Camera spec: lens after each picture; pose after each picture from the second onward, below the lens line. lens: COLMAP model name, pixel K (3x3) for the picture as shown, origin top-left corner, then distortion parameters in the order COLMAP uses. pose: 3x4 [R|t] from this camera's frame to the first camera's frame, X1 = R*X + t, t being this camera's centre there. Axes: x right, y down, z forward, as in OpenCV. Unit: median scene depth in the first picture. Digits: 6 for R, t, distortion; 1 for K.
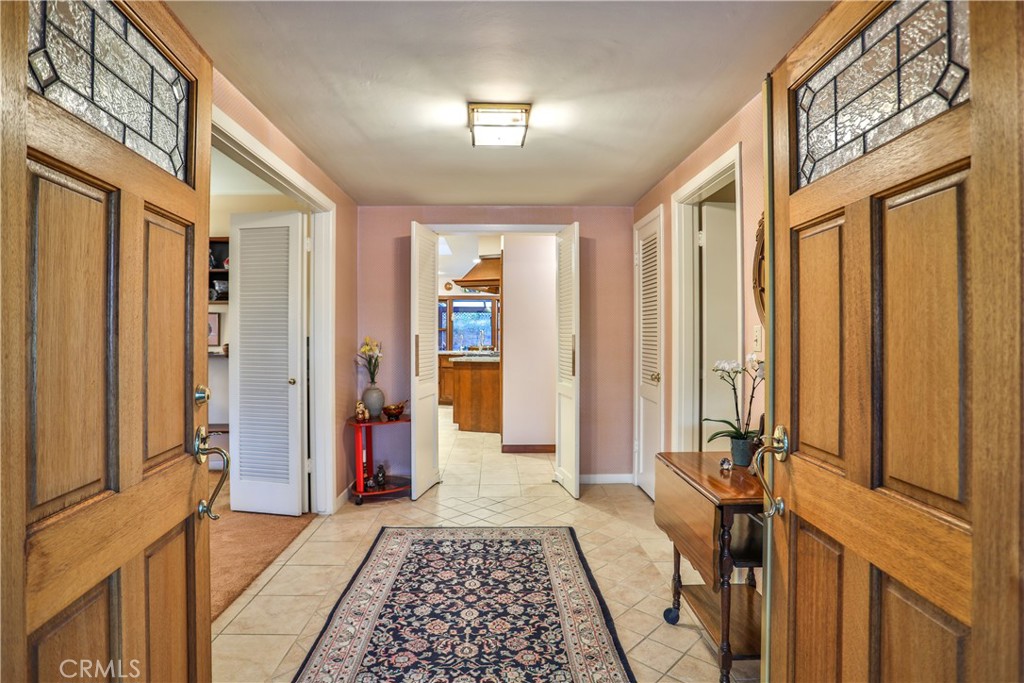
lens RADIAL K [[540.2, 0, 509.9], [0, 540.2, 336.4], [0, 0, 1]] dist [-0.043147, 0.000790]
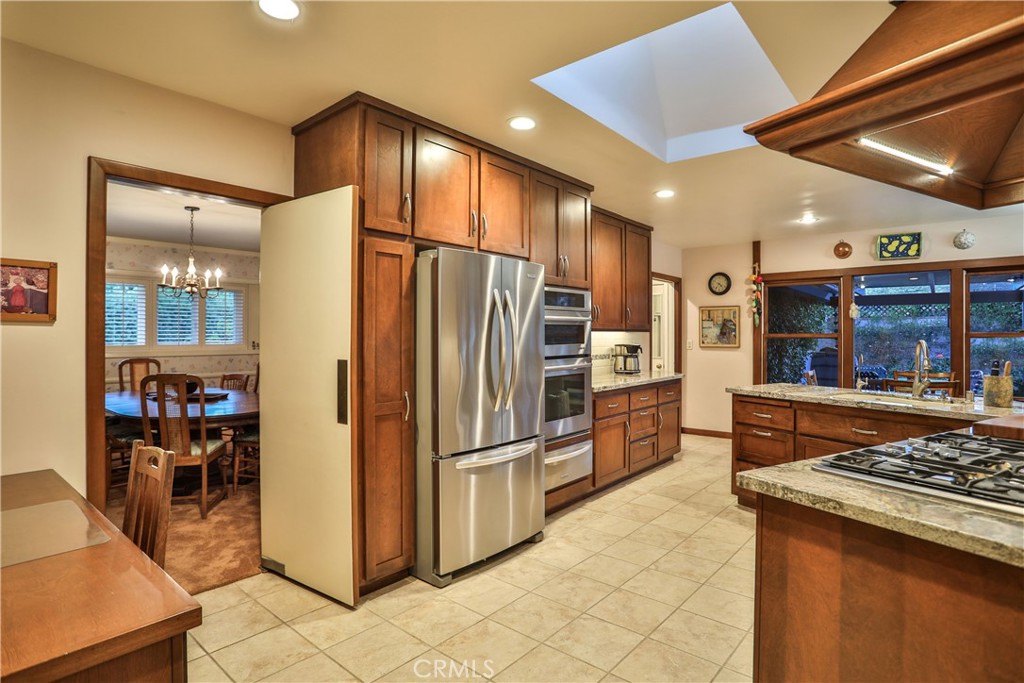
lens RADIAL K [[540.2, 0, 511.2], [0, 540.2, 339.2], [0, 0, 1]] dist [-0.043147, 0.000790]
pose [[0.750098, -0.001153, -0.661326, -0.014414], [0.001125, 0.999999, -0.000468, -0.007768], [0.661326, -0.000393, 0.750099, 0.320527]]
